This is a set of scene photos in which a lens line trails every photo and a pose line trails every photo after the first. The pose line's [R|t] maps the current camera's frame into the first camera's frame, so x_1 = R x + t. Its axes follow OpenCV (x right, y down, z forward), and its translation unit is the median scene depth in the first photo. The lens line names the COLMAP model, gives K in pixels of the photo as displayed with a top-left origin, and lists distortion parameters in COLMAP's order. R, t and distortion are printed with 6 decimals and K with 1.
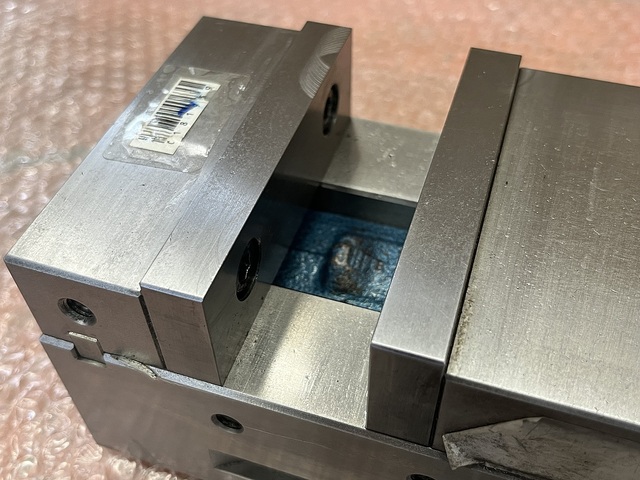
lens RADIAL K [[708.5, 0, 320.0], [0, 708.5, 240.0], [0, 0, 1]] dist [0.050009, -0.023873]
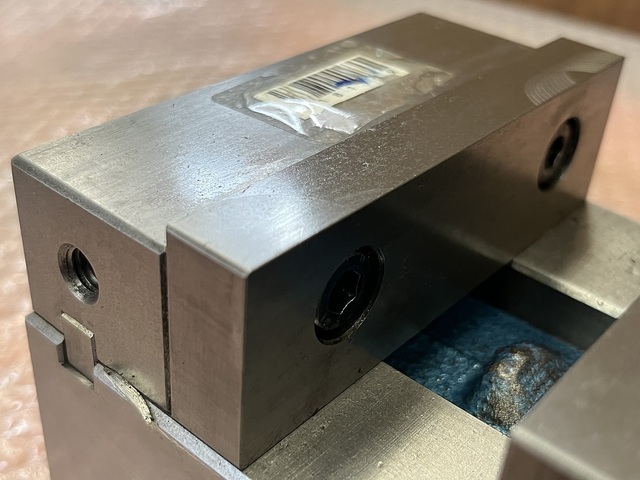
lens RADIAL K [[855.9, 0, 320.0], [0, 855.9, 240.0], [0, 0, 1]] dist [0.026749, -0.020202]
pose [[0.921854, 0.276417, -0.271622, 0.050861], [-0.337359, 0.917323, -0.211443, 0.136428], [0.190718, 0.286554, 0.938889, 0.258169]]
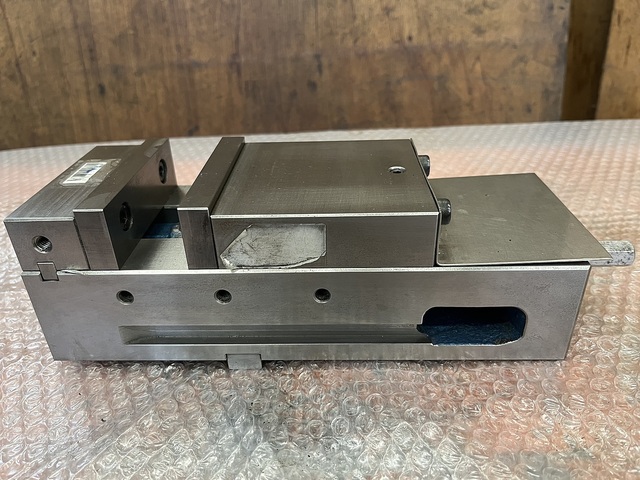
lens RADIAL K [[500.1, 0, 320.0], [0, 500.1, 240.0], [0, 0, 1]] dist [0.001569, -0.057577]
pose [[0.955908, -0.148195, 0.253533, 0.060286], [0.223163, 0.927755, -0.299112, 0.603512], [-0.190889, 0.342503, 0.919920, -0.437440]]
